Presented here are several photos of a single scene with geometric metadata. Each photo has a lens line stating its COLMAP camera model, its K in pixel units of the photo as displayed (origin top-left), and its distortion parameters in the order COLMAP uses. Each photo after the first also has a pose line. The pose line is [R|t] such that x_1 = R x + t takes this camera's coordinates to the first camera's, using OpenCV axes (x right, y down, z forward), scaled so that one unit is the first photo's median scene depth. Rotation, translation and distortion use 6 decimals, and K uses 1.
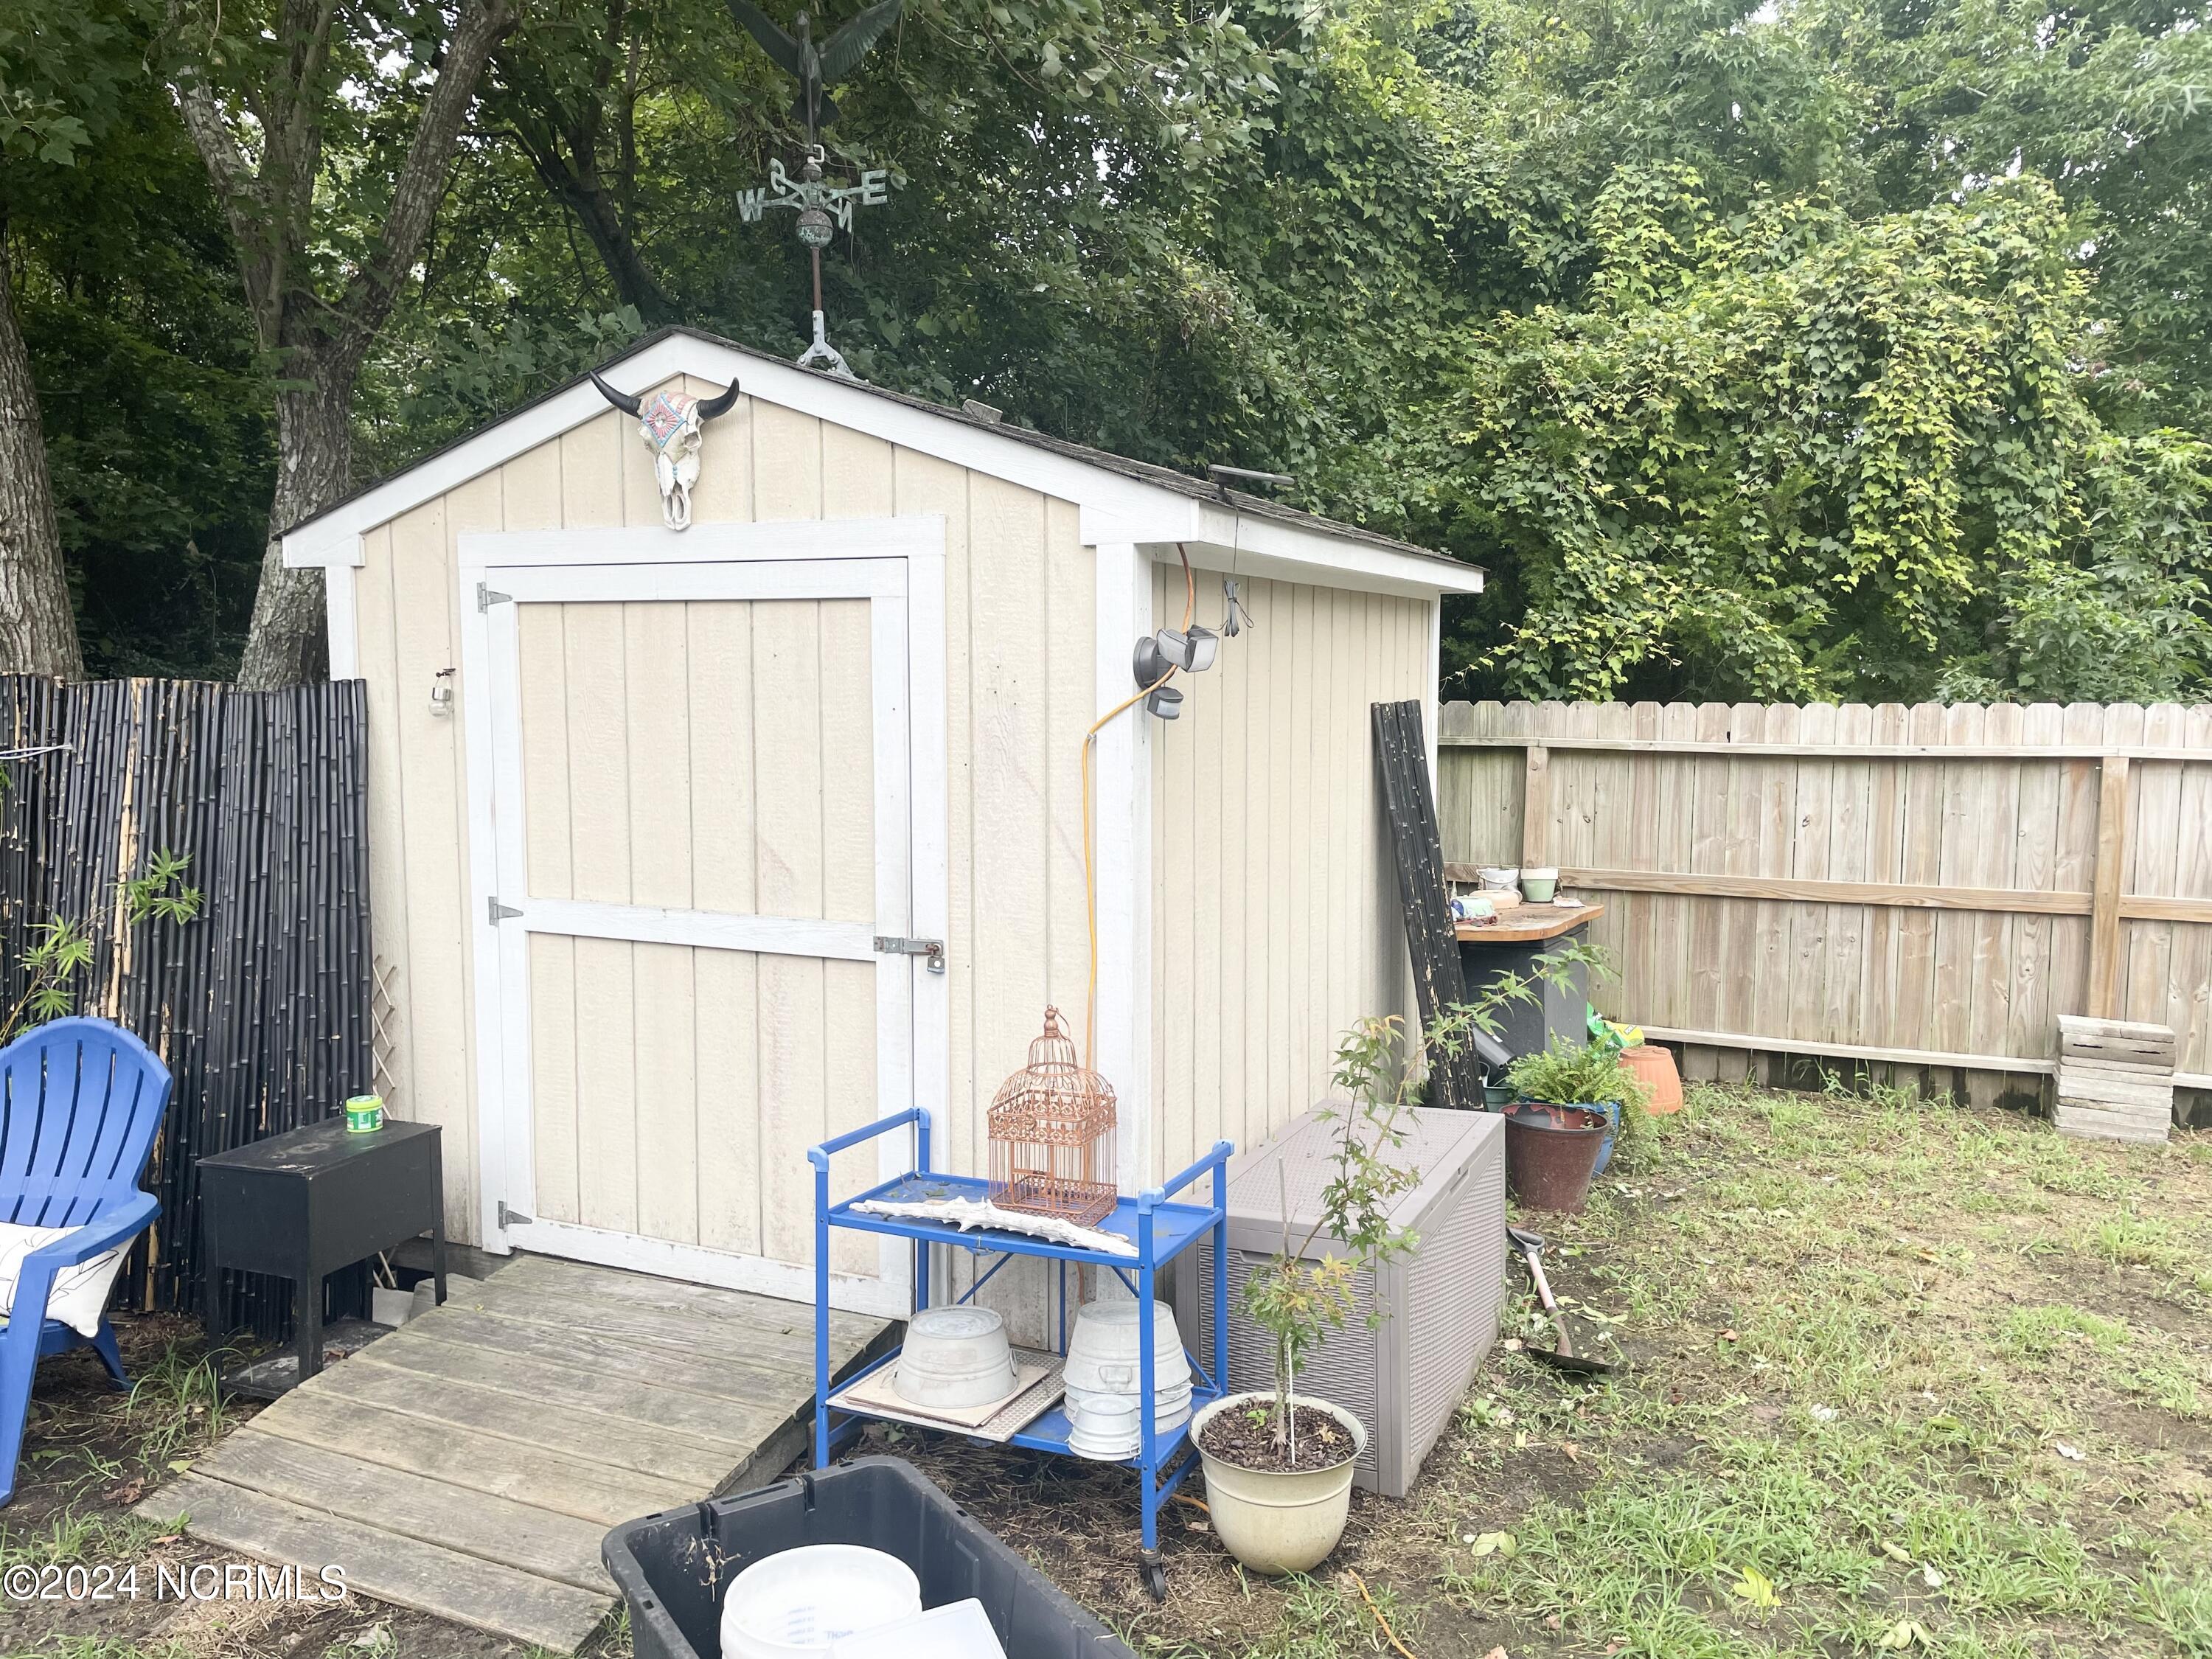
lens RADIAL K [[1678.9, 0, 1065.0], [0, 1678.9, 783.4], [0, 0, 1]] dist [0.084553, -0.104297]
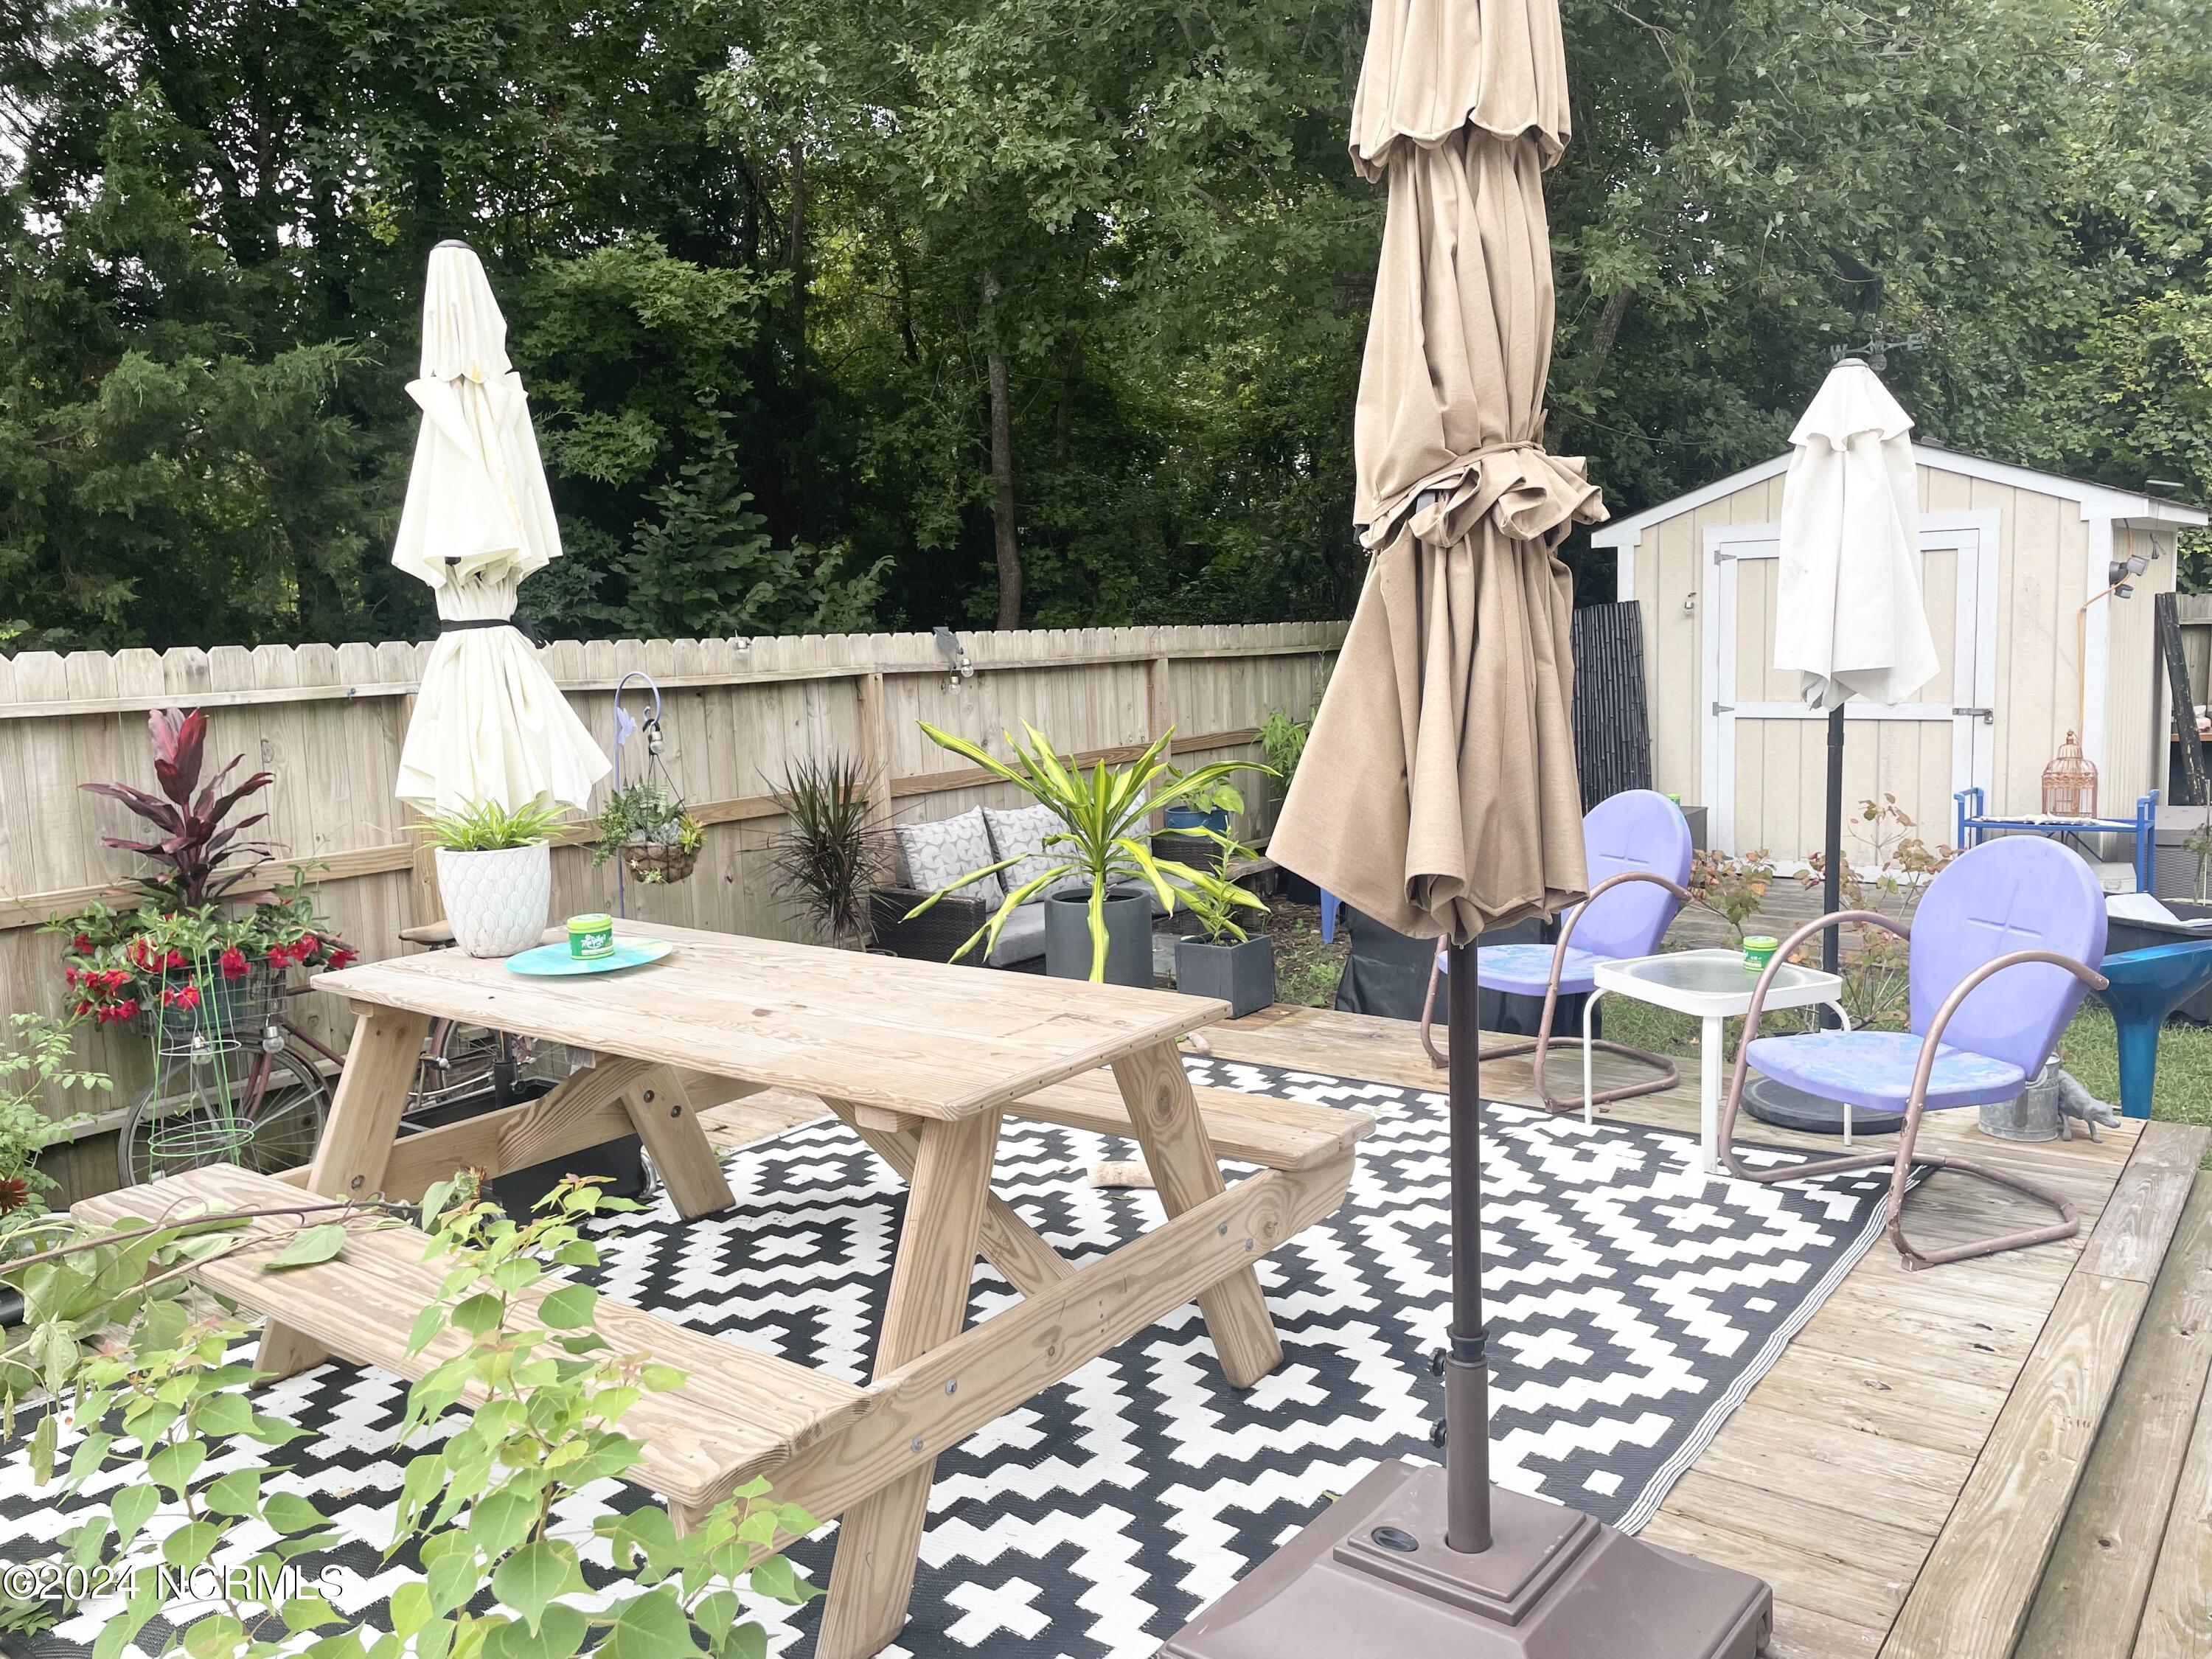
lens RADIAL K [[1678.9, 0, 1105.7], [0, 1678.9, 783.0], [0, 0, 1]] dist [0.084553, -0.104297]
pose [[0.976620, -0.014433, -0.214489, -0.242732], [0.022253, 0.999171, 0.034087, 0.030606], [0.213820, -0.038063, 0.976131, -0.464779]]
